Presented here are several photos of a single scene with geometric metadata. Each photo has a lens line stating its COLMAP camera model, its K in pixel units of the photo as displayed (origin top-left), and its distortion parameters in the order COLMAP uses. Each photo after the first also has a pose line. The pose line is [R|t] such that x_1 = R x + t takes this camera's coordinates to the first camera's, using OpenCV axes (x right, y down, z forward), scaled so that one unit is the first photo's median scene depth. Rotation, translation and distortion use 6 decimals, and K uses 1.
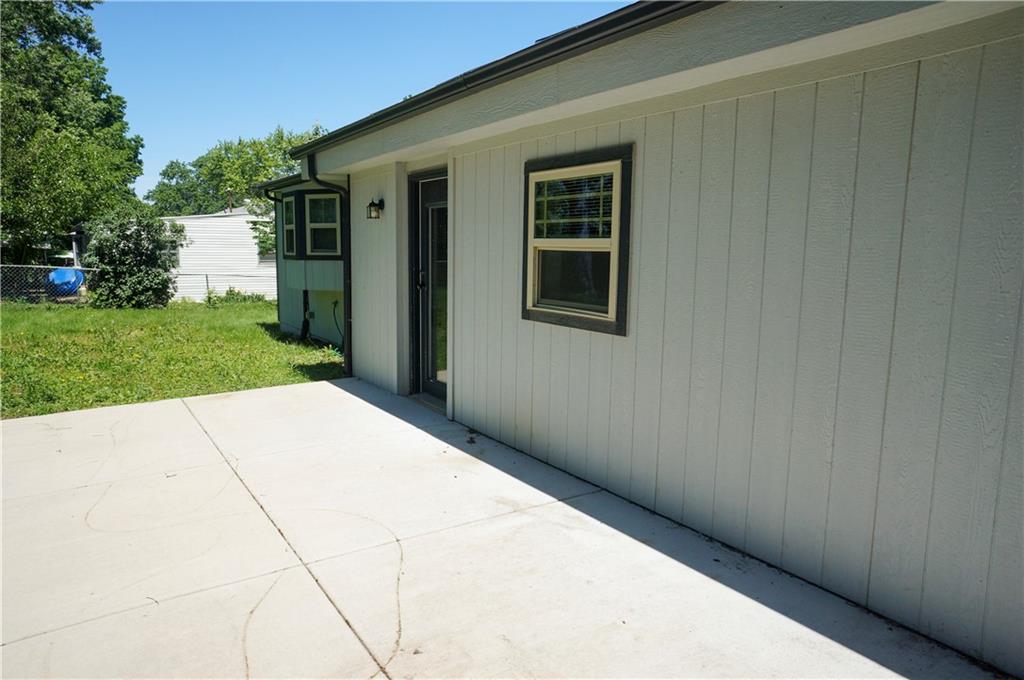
lens RADIAL K [[686.5, 0, 510.2], [0, 686.5, 338.5], [0, 0, 1]] dist [-0.003255, 0.000791]
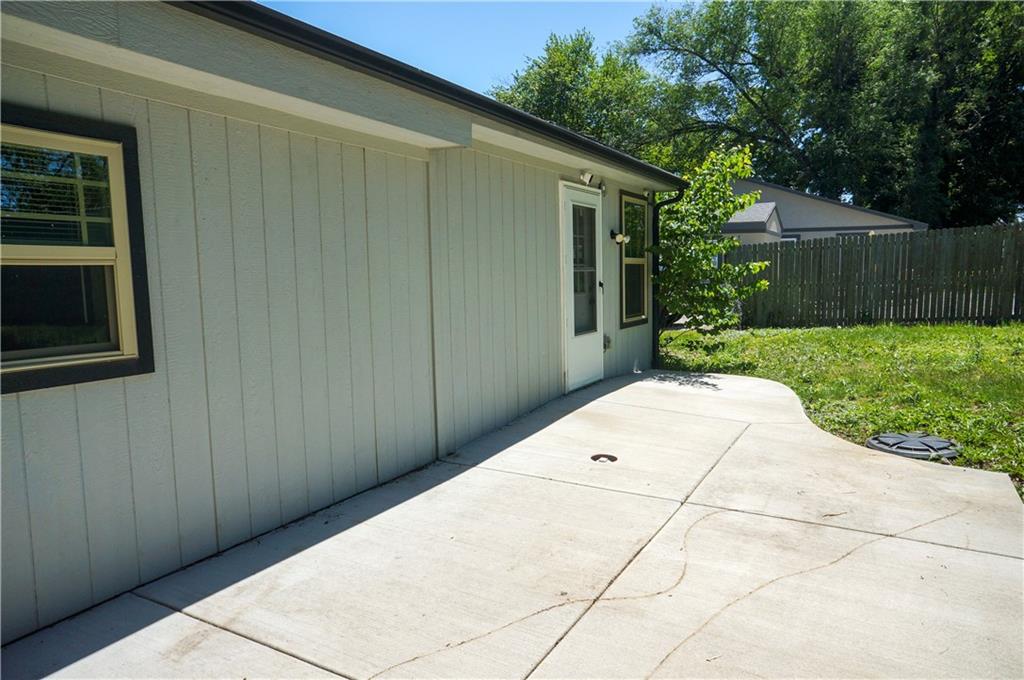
lens RADIAL K [[686.5, 0, 510.5], [0, 686.5, 342.2], [0, 0, 1]] dist [-0.003255, 0.000791]
pose [[-0.459098, -0.105184, 0.882137, -0.705413], [0.121846, 0.976127, 0.179804, -0.127297], [-0.879990, 0.190033, -0.435322, 0.969355]]
